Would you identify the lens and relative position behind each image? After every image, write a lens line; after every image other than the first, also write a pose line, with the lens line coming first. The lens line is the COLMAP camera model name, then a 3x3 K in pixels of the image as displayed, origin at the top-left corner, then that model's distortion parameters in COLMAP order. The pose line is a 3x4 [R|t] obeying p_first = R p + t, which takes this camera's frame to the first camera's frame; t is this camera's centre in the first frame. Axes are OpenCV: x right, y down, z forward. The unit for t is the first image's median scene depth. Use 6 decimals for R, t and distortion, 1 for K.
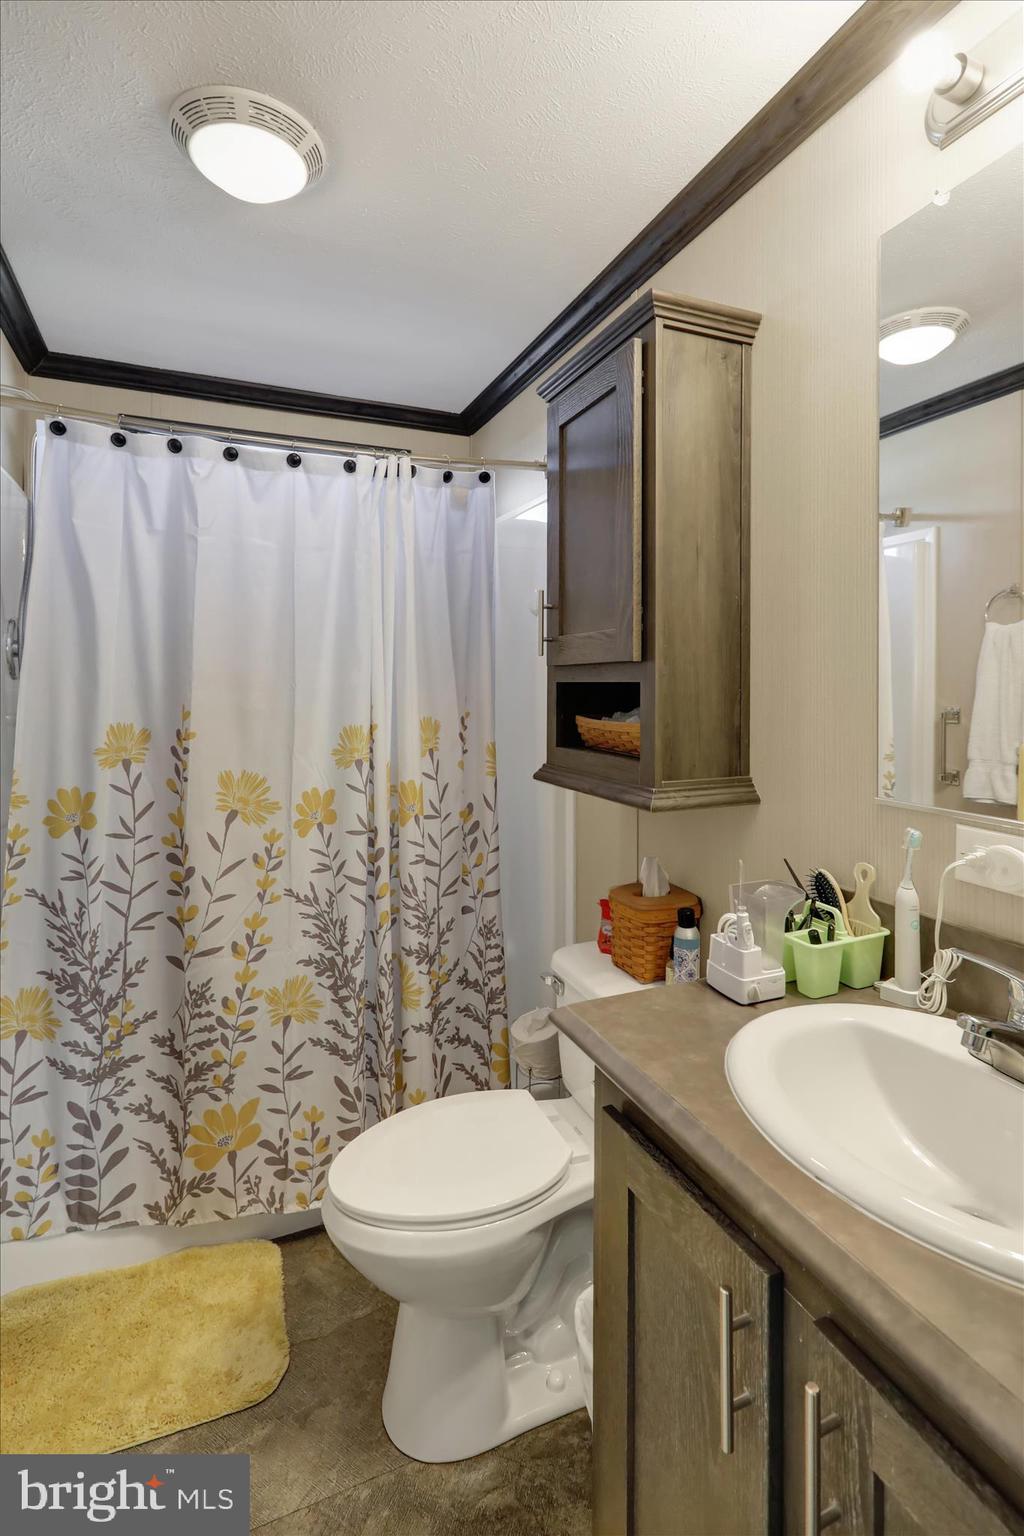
lens RADIAL K [[724.7, 0, 517.9], [0, 724.7, 680.8], [0, 0, 1]] dist [-0.001029, -0.000769]
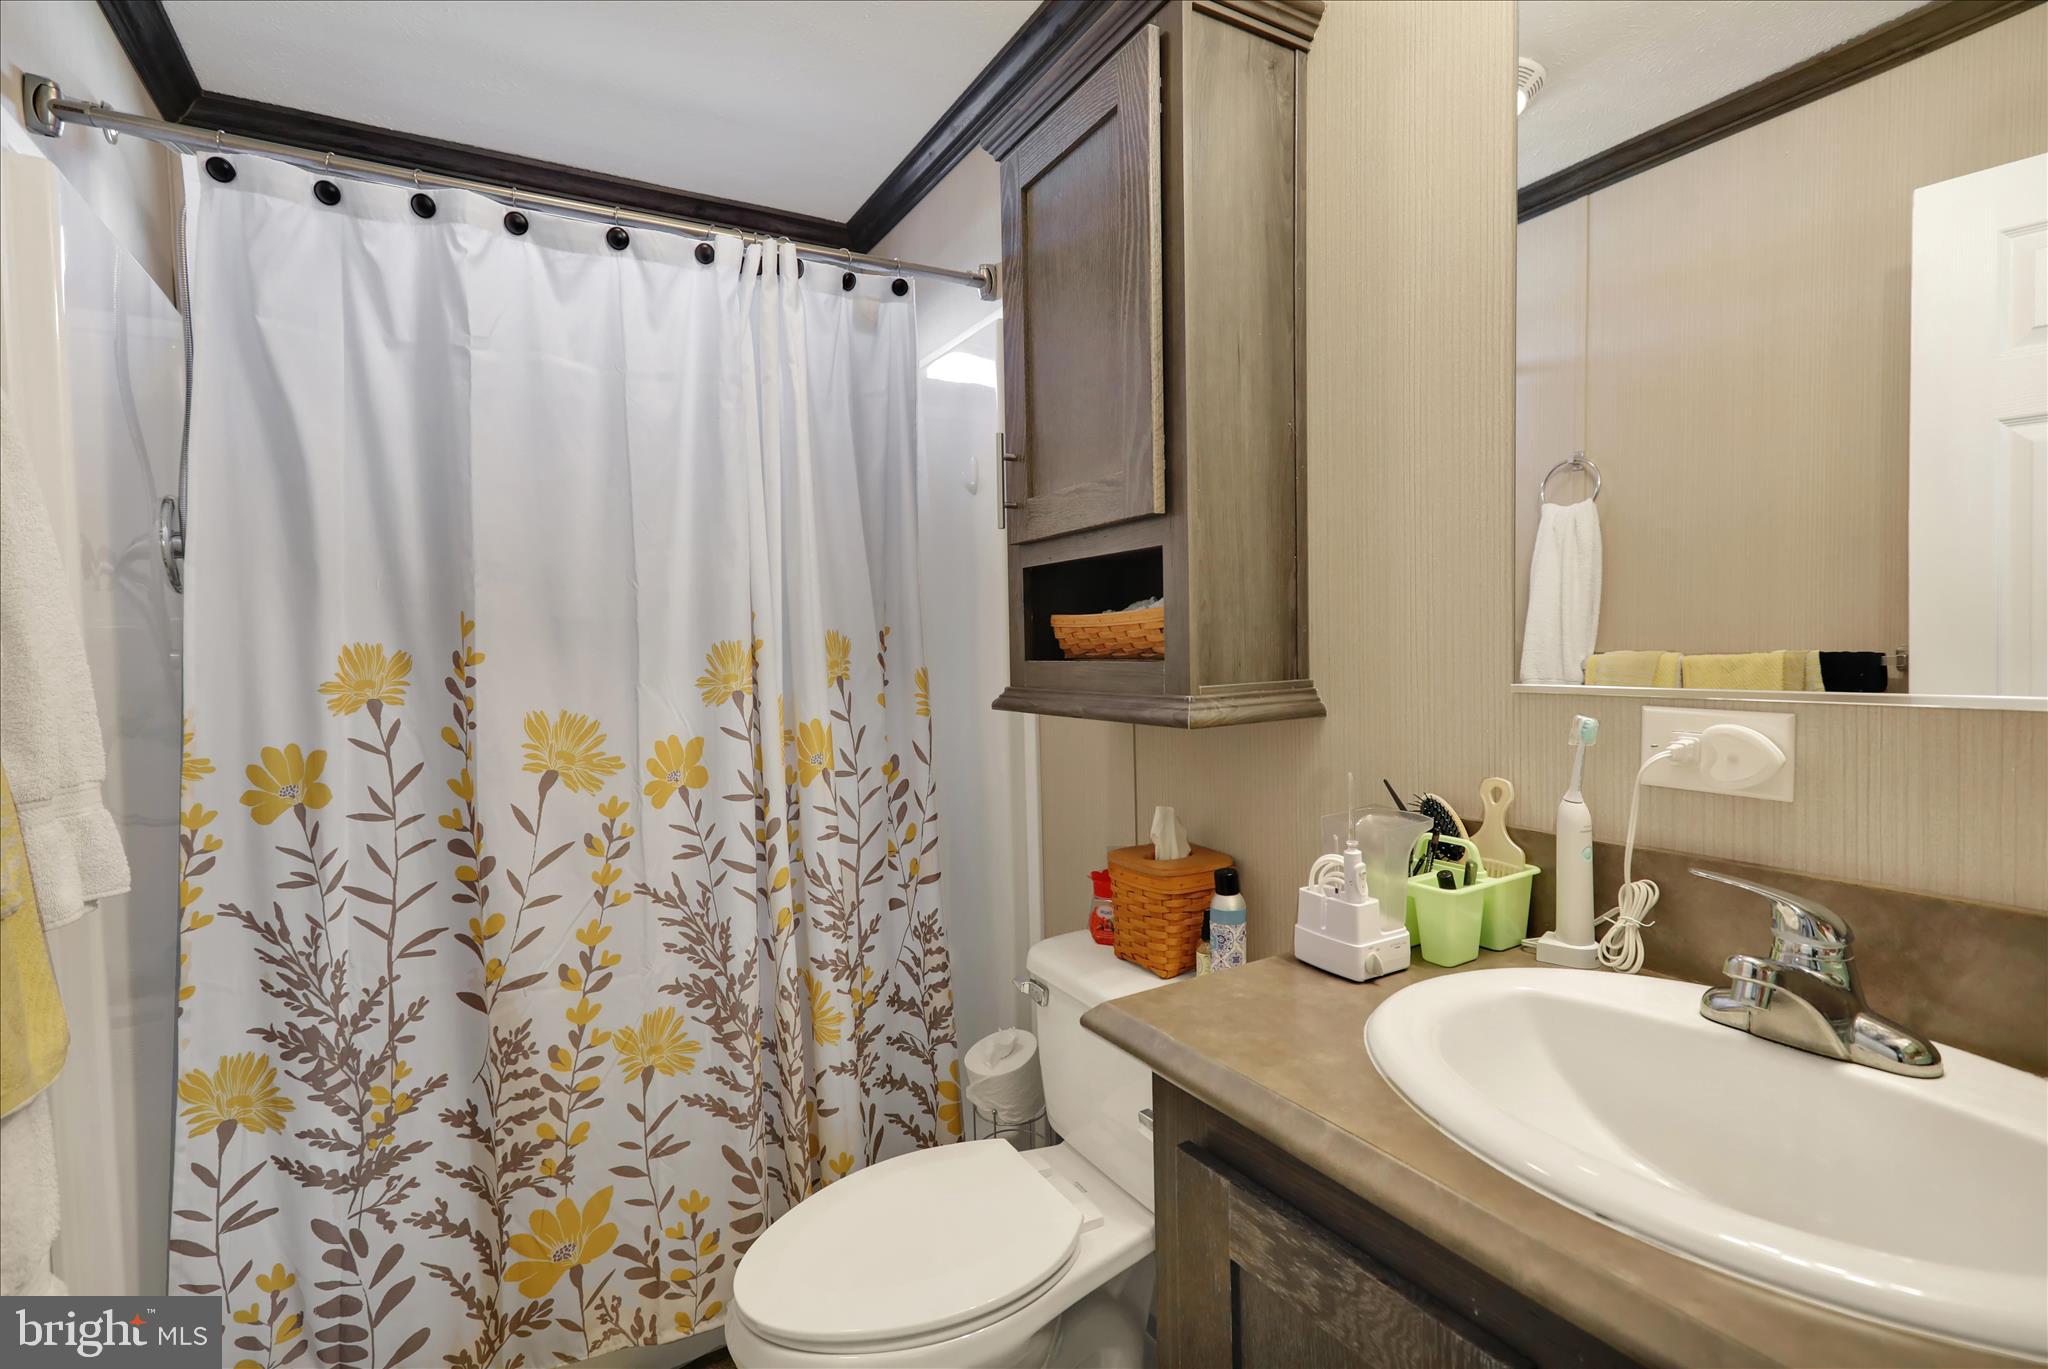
lens RADIAL K [[938.2, 0, 1023.0], [0, 938.2, 668.7], [0, 0, 1]] dist [-0.001374, -0.000702]
pose [[0.992984, -0.036220, 0.112562, -0.054567], [0.031075, 0.998405, 0.047131, 0.057833], [-0.114090, -0.043303, 0.992526, 0.097582]]
